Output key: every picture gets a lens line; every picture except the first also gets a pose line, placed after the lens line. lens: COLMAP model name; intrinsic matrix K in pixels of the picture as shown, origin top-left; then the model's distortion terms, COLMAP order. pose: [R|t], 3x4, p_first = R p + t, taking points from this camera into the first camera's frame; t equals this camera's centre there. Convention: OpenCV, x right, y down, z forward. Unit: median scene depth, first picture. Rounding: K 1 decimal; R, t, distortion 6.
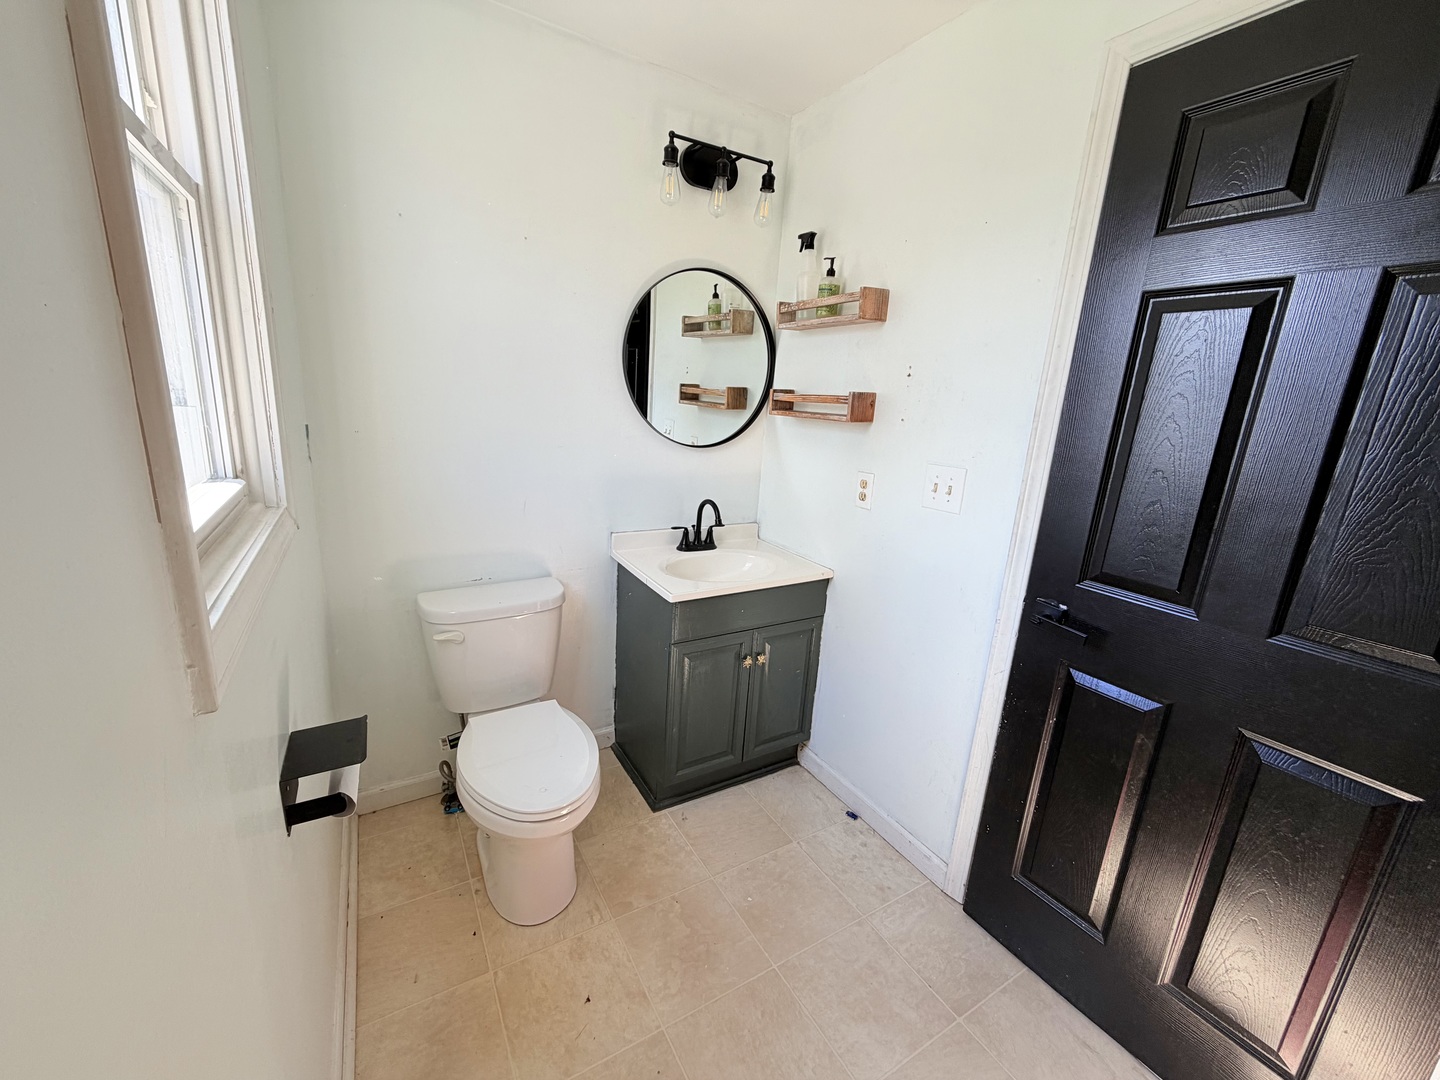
lens RADIAL K [[573.7, 0, 717.4], [0, 573.7, 542.0], [0, 0, 1]] dist [0.003717, -0.000776]
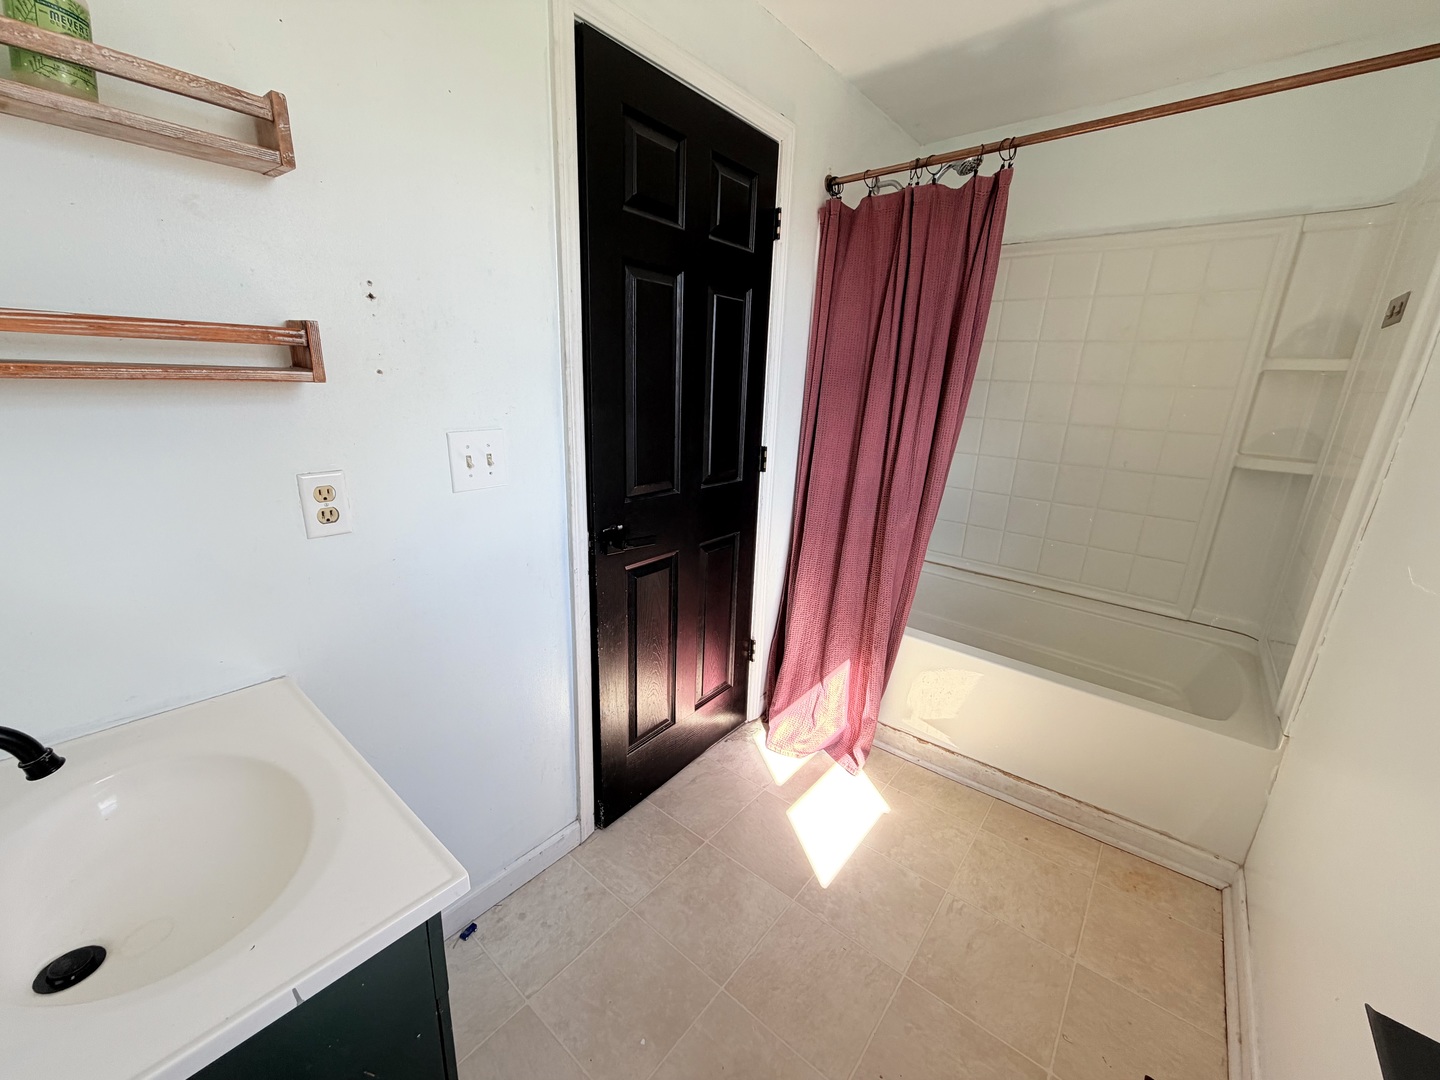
lens RADIAL K [[573.7, 0, 716.1], [0, 573.7, 540.4], [0, 0, 1]] dist [0.003717, -0.000776]
pose [[-0.331196, -0.328558, 0.884510, -0.409493], [0.174106, 0.900040, 0.399519, -0.237784], [-0.927360, 0.286318, -0.240886, 0.882876]]
